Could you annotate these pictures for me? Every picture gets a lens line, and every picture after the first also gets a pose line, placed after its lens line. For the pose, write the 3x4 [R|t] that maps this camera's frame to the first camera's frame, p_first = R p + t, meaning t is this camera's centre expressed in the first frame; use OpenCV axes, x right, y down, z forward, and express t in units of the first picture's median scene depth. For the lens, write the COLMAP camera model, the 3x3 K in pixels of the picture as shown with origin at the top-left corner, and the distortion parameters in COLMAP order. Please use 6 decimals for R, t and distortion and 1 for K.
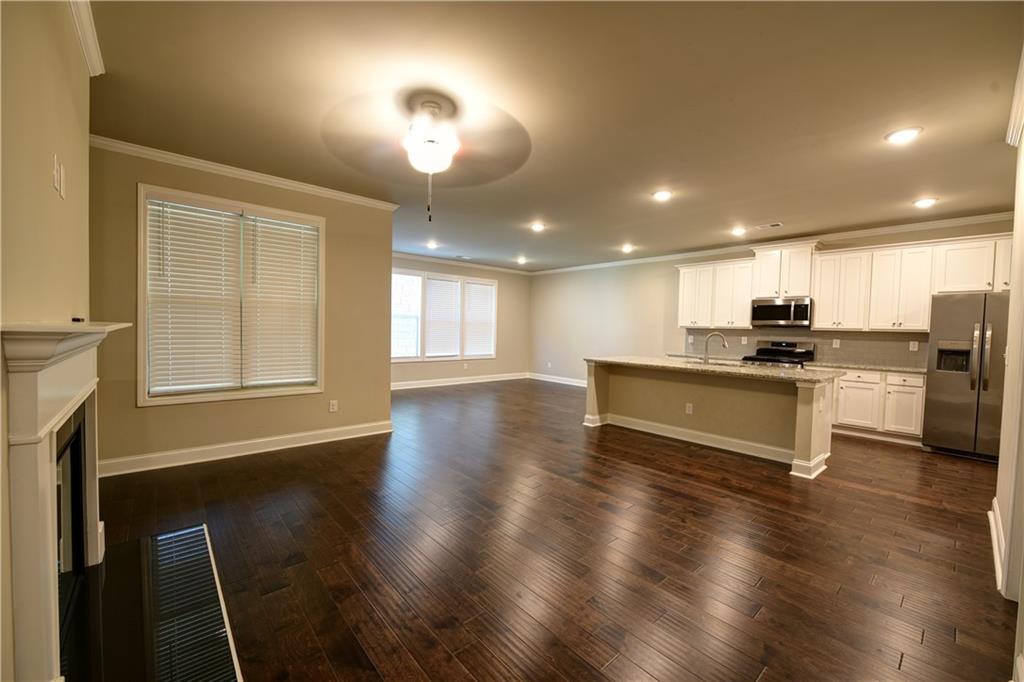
lens RADIAL K [[405.7, 0, 513.0], [0, 405.7, 342.9], [0, 0, 1]] dist [-0.007048, -0.000111]
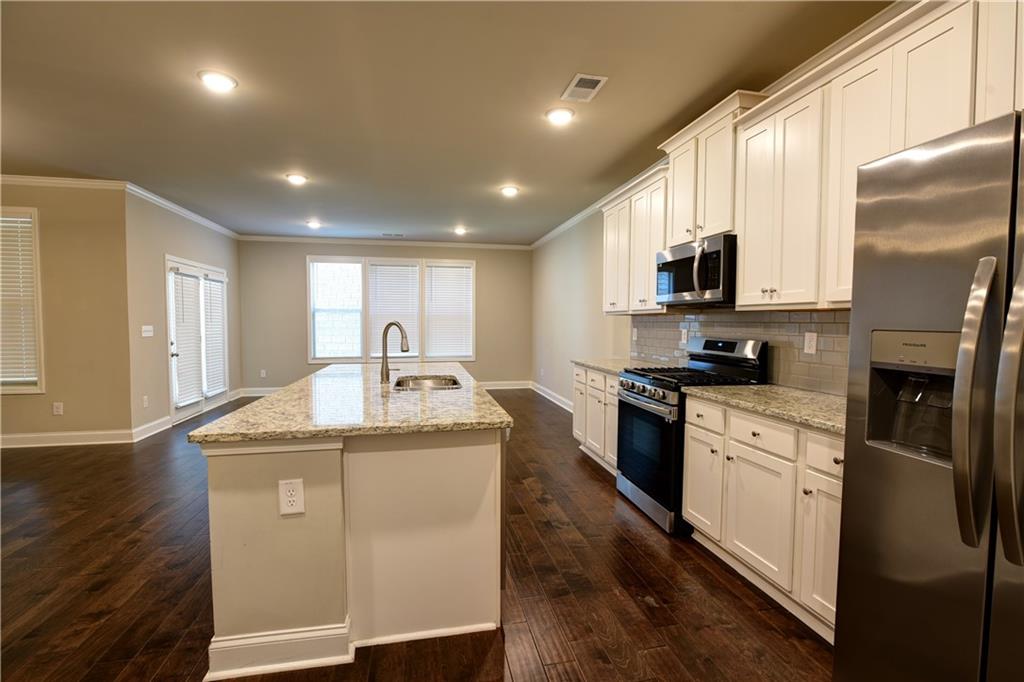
lens RADIAL K [[453.6, 0, 515.3], [0, 453.6, 346.4], [0, 0, 1]] dist [-0.010085, -0.000415]
pose [[0.873129, 0.005949, -0.487454, 0.783532], [0.000125, 0.999923, 0.012426, -0.000663], [0.487490, -0.010911, 0.873060, 0.488268]]
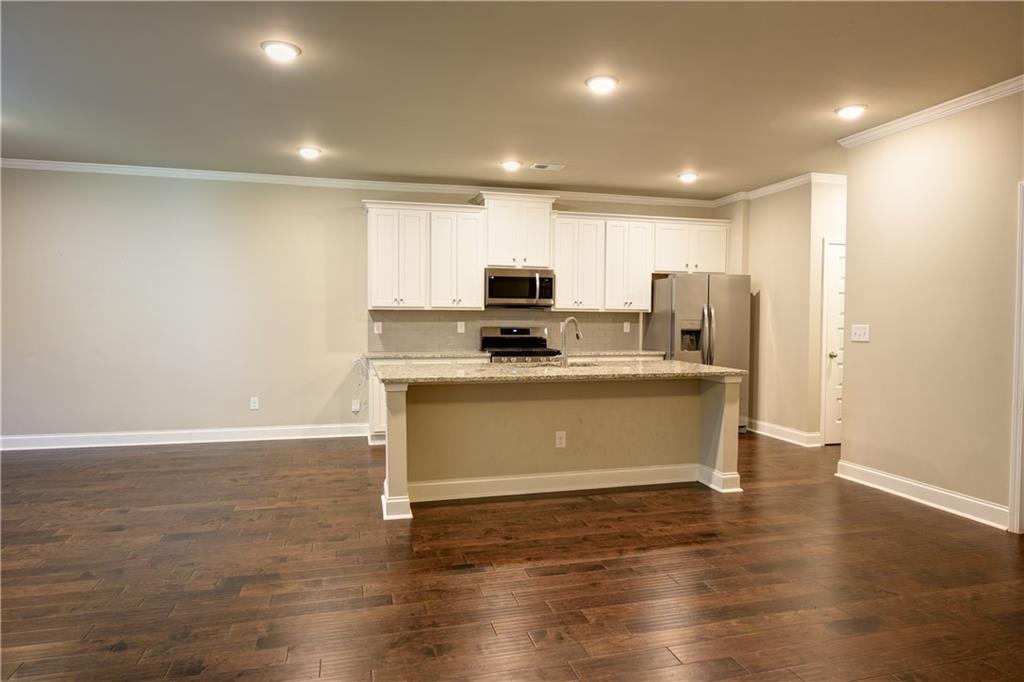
lens RADIAL K [[638.2, 0, 517.3], [0, 638.2, 331.7], [0, 0, 1]] dist [0.001763, -0.000237]
pose [[0.439986, -0.041403, 0.897050, -0.404469], [0.036105, 0.998944, 0.028397, -0.030016], [-0.897279, 0.019894, 0.441016, 0.529118]]
